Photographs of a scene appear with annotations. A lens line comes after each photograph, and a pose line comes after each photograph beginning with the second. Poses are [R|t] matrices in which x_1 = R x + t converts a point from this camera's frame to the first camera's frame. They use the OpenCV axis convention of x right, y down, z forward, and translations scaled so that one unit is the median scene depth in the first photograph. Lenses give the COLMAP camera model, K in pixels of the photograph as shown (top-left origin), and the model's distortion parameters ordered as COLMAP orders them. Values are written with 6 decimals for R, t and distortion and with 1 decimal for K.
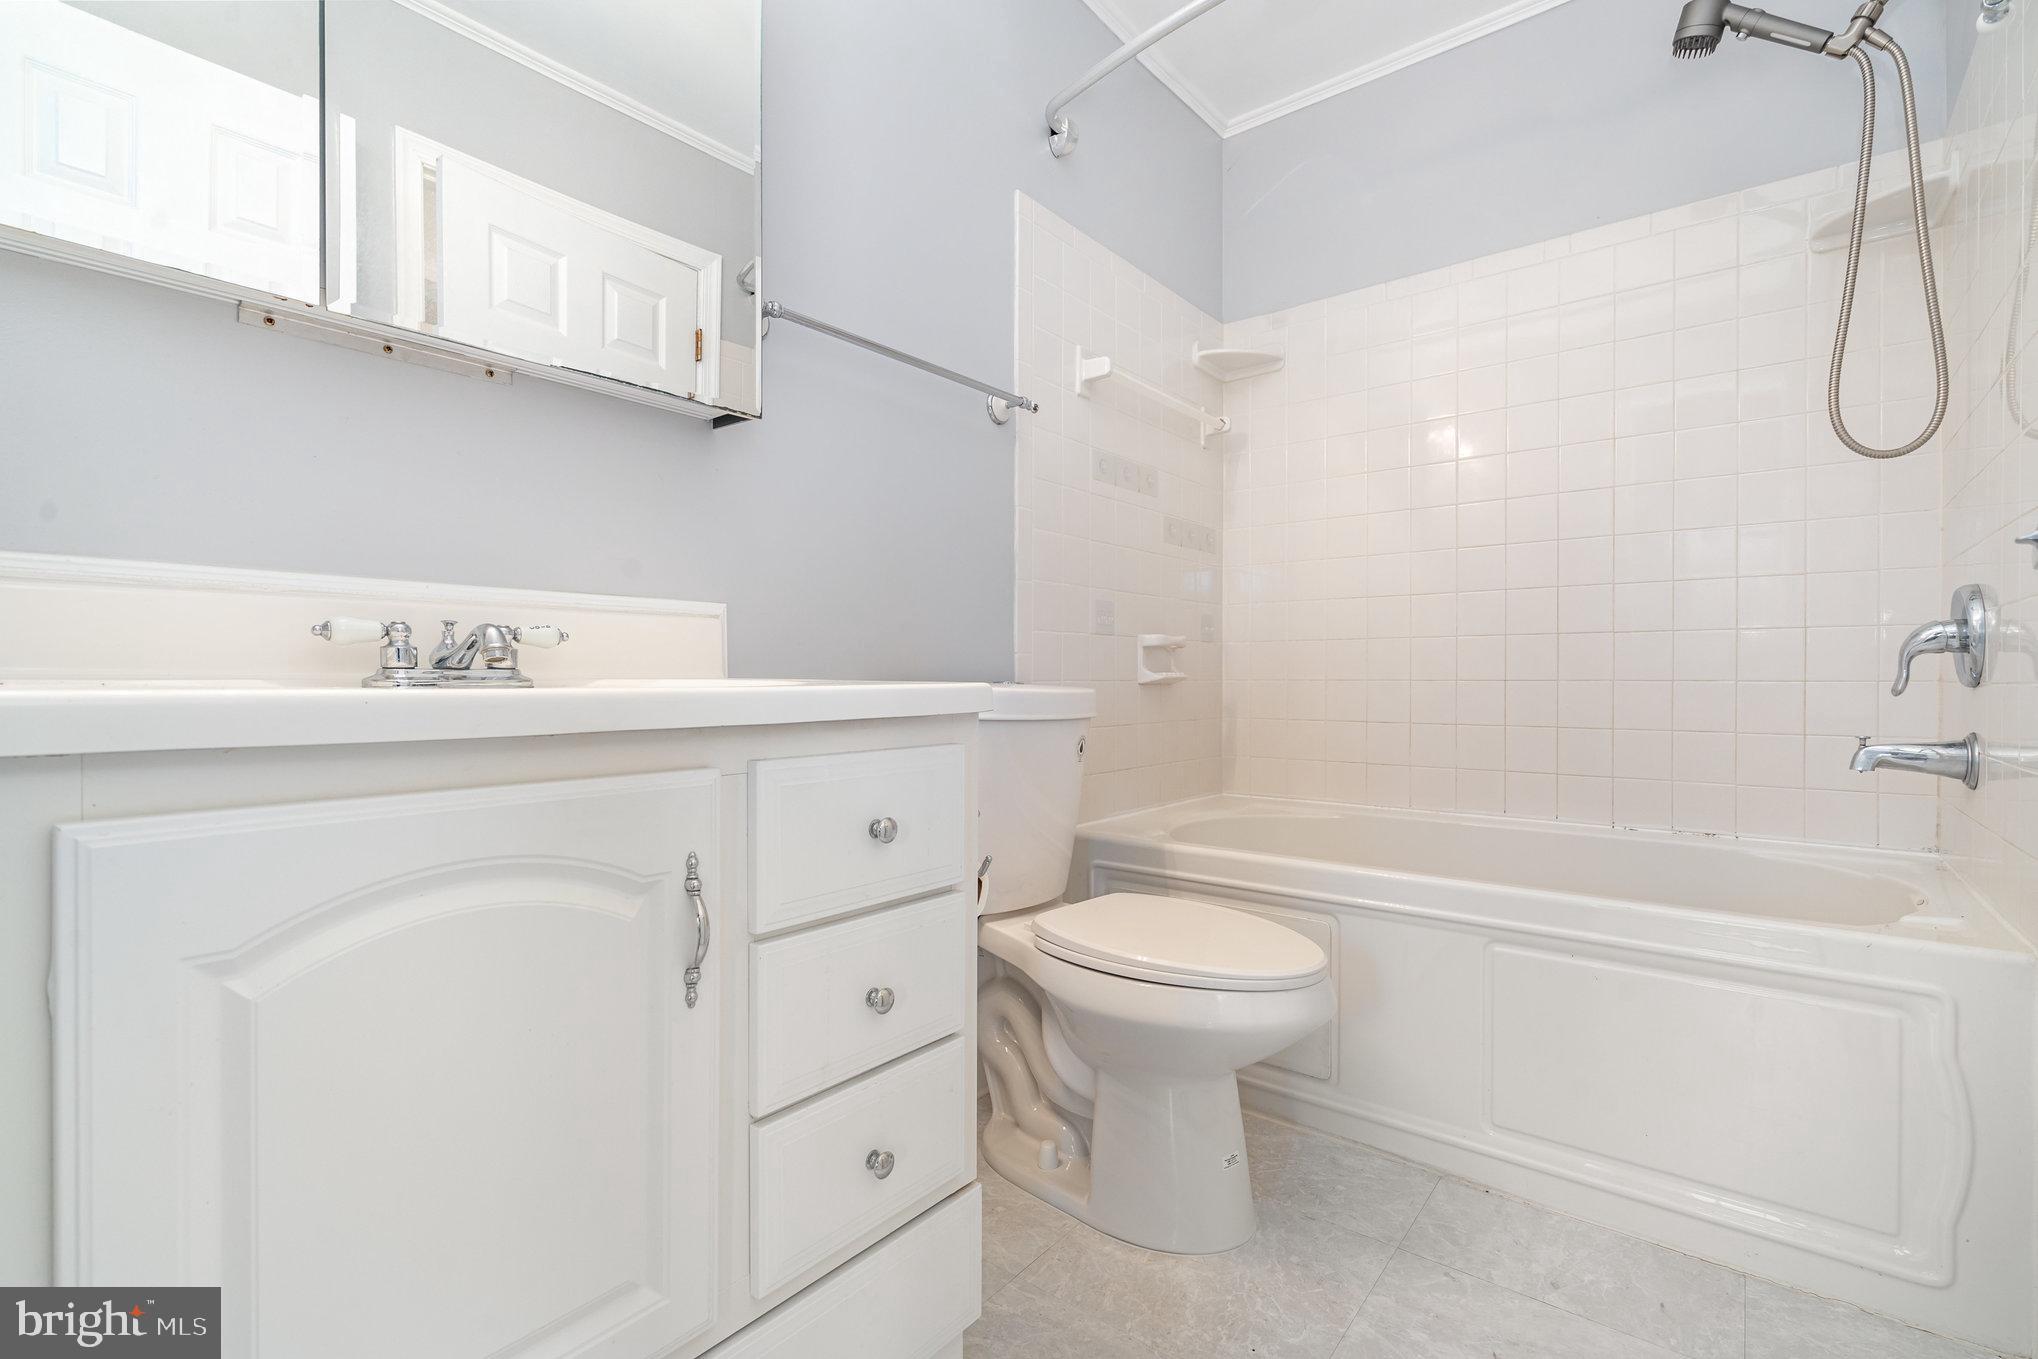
lens RADIAL K [[927.1, 0, 1034.0], [0, 927.1, 689.8], [0, 0, 1]] dist [-0.000978, -0.000126]
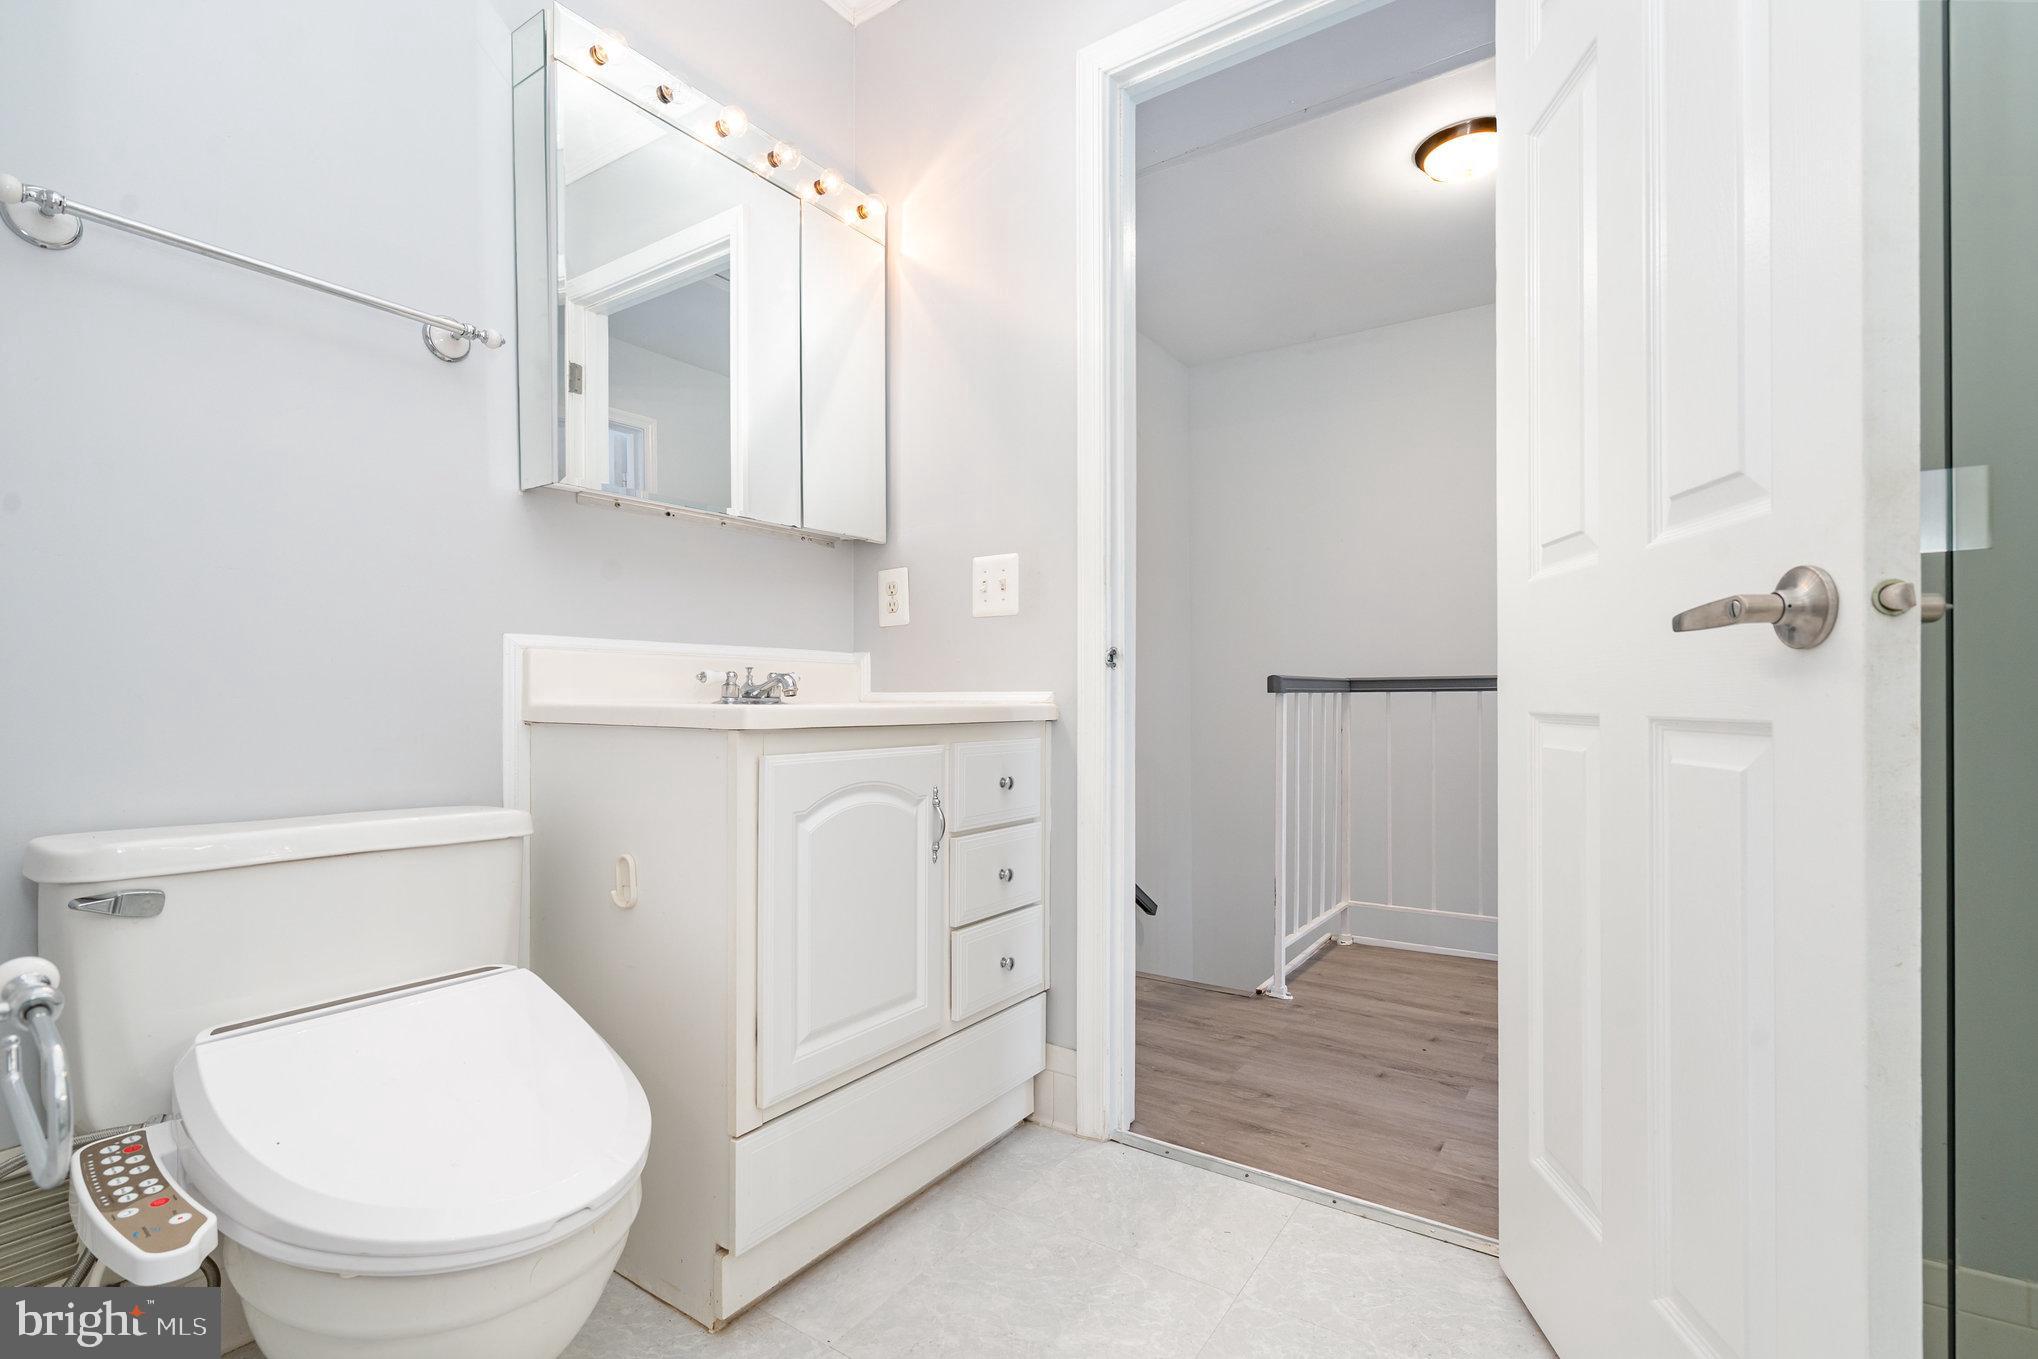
lens RADIAL K [[927.1, 0, 1018.4], [0, 927.1, 683.9], [0, 0, 1]] dist [-0.000978, -0.000126]
pose [[0.997718, -0.010317, 0.066721, -0.259898], [0.012467, 0.999414, -0.031887, 0.015635], [-0.066353, 0.032646, 0.997262, -0.850419]]
